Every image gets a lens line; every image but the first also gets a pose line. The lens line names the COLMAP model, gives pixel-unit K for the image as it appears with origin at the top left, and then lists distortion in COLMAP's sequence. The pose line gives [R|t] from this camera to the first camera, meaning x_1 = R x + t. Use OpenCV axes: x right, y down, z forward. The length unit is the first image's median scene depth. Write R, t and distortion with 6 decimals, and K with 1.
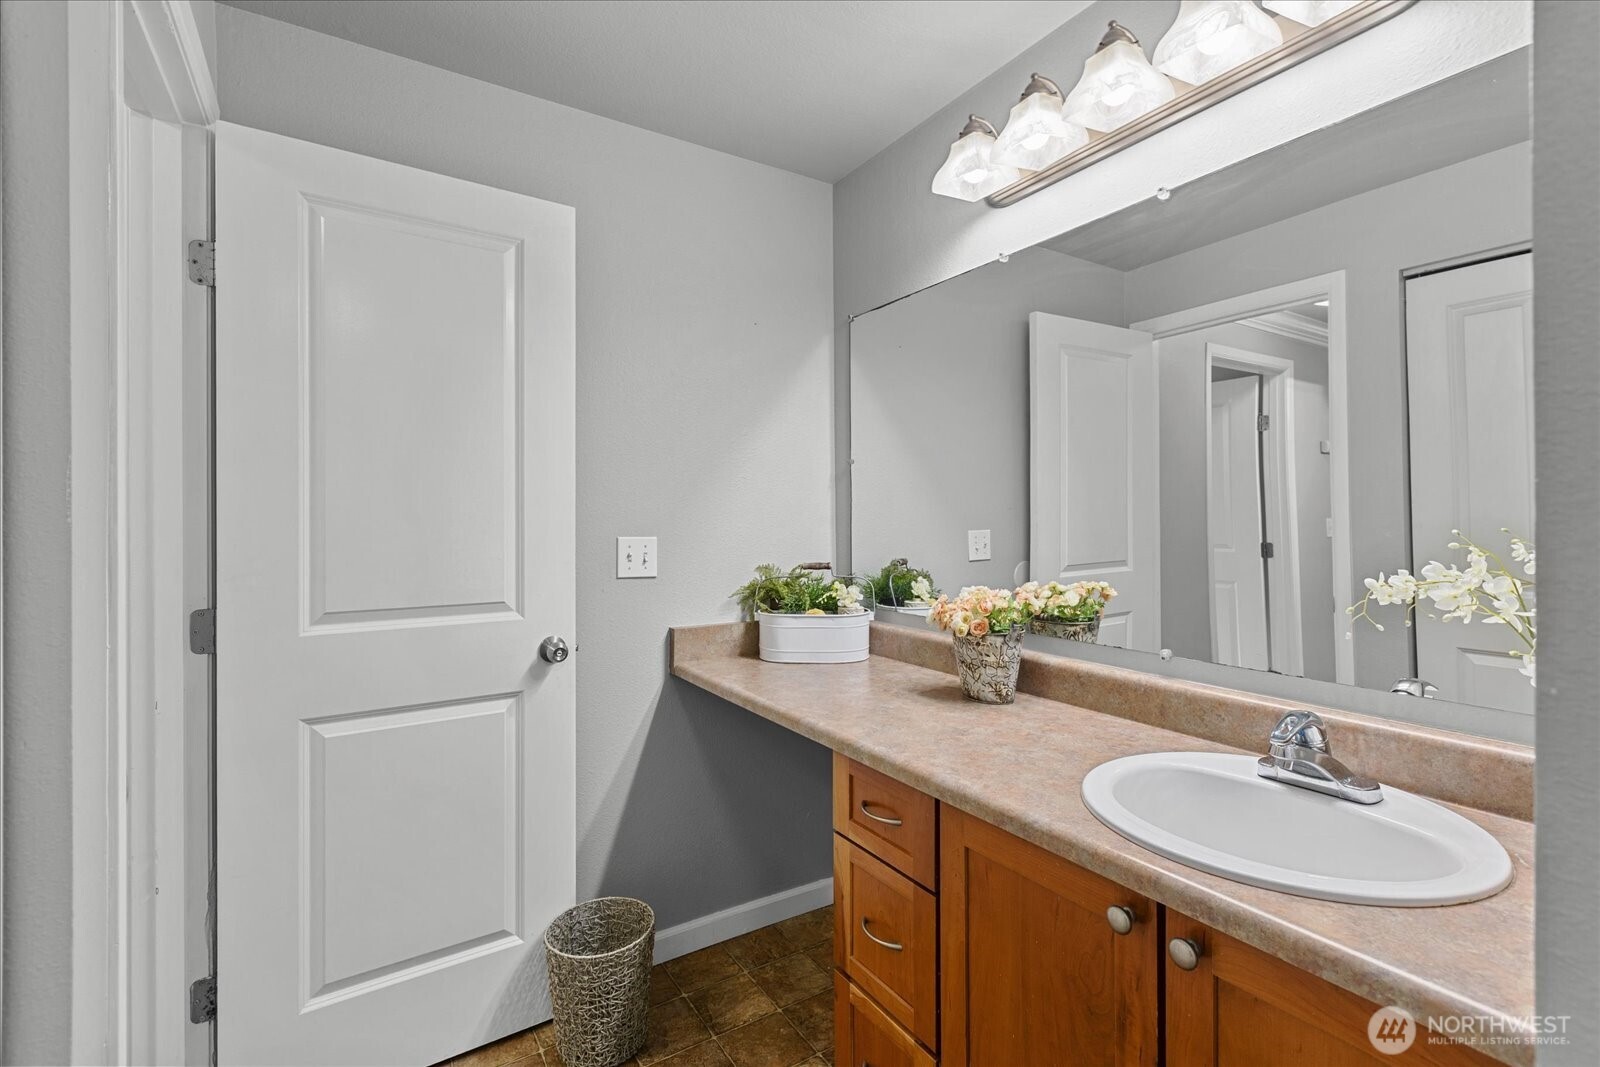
lens RADIAL K [[743.1, 0, 800.0], [0, 743.1, 533.5], [0, 0, 1]] dist [0.000718, 0.000015]
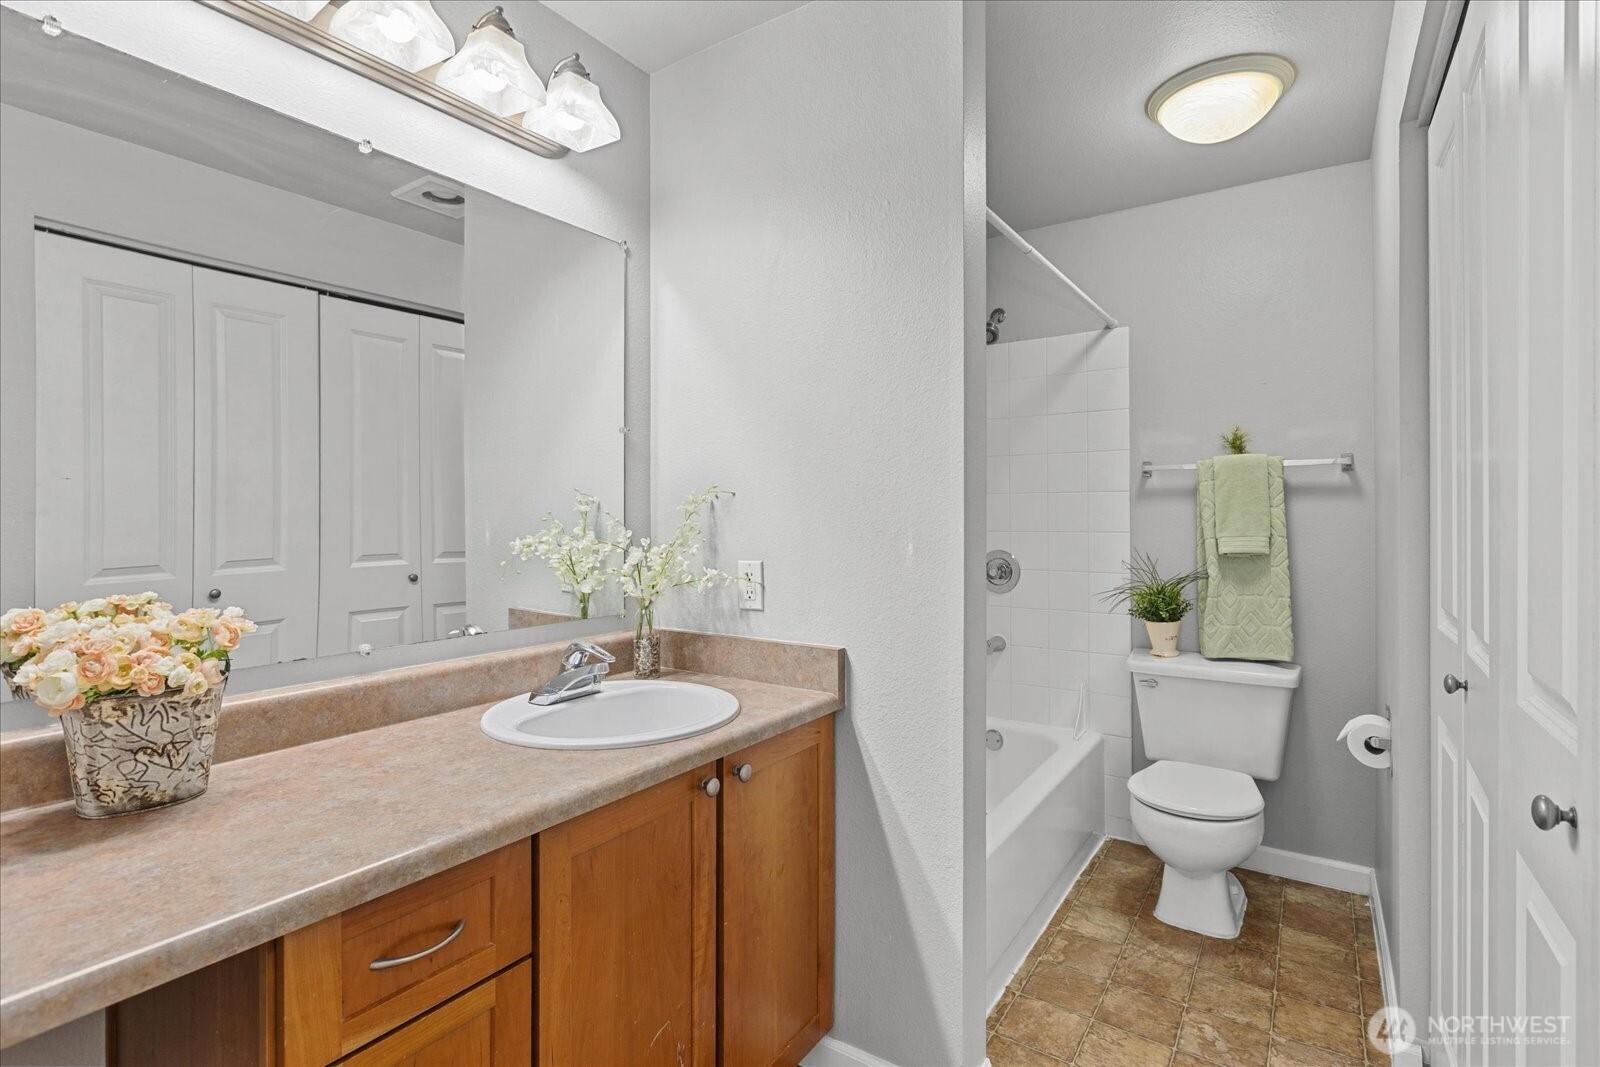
lens RADIAL K [[793.5, 0, 800.0], [0, 793.5, 533.5], [0, 0, 1]] dist [0.000991, -0.000082]
pose [[-0.434338, -0.016587, 0.900597, -0.653311], [0.017637, 0.999482, 0.026914, 0.002757], [-0.900577, 0.027574, -0.433821, 0.985685]]
